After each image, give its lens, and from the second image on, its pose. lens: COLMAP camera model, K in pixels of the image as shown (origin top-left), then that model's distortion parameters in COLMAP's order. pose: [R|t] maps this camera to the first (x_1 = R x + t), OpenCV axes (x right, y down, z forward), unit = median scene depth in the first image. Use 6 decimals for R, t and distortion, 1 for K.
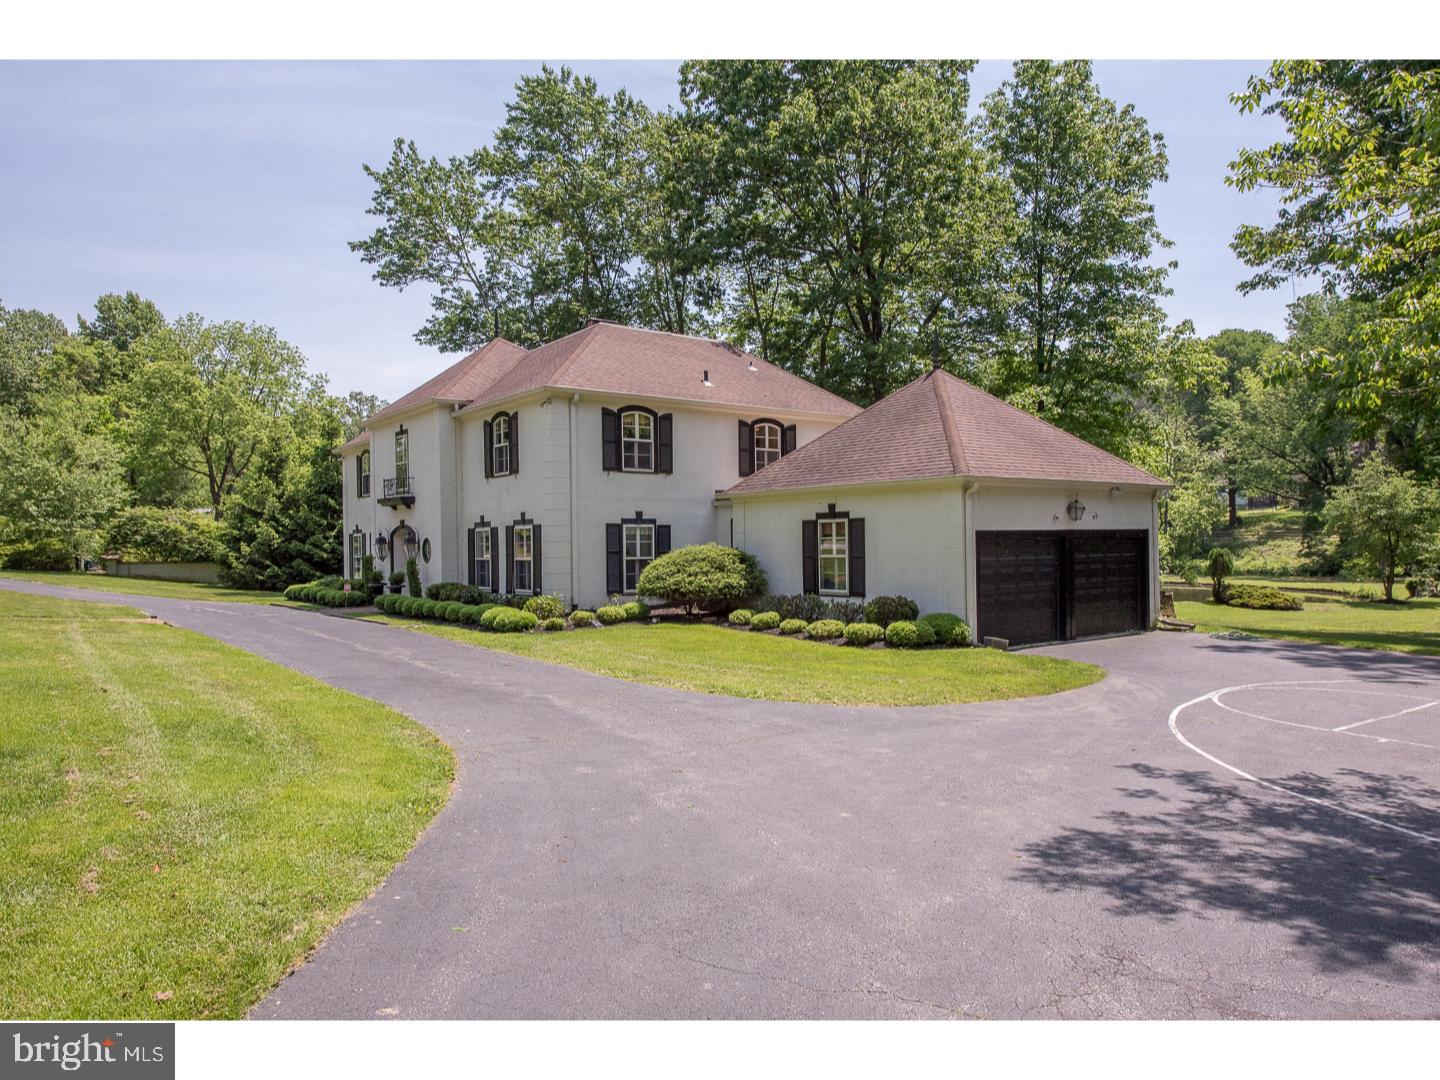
lens RADIAL K [[997.5, 0, 719.4], [0, 997.5, 534.7], [0, 0, 1]] dist [0.028325, 0.002365]
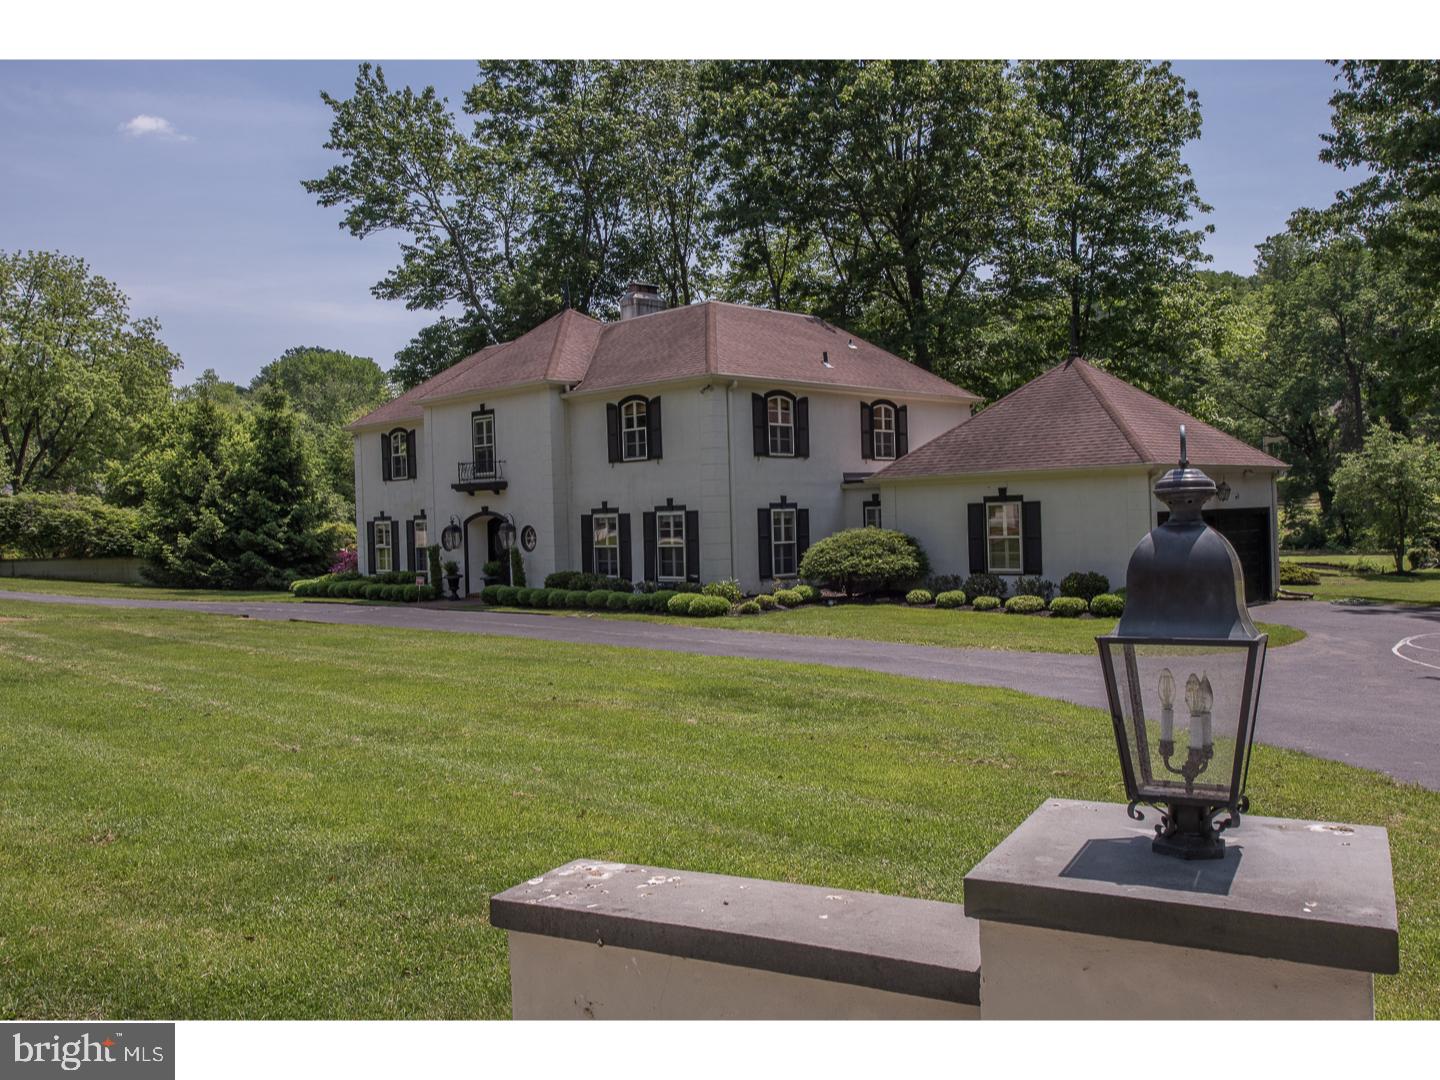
lens RADIAL K [[1253.1, 0, 751.9], [0, 1253.1, 509.8], [0, 0, 1]] dist [0.032314, 0.022594]
pose [[0.989103, -0.014534, 0.146503, -0.153273], [0.014576, 0.999893, 0.000792, -0.005525], [-0.146499, 0.001352, 0.989210, -0.124773]]
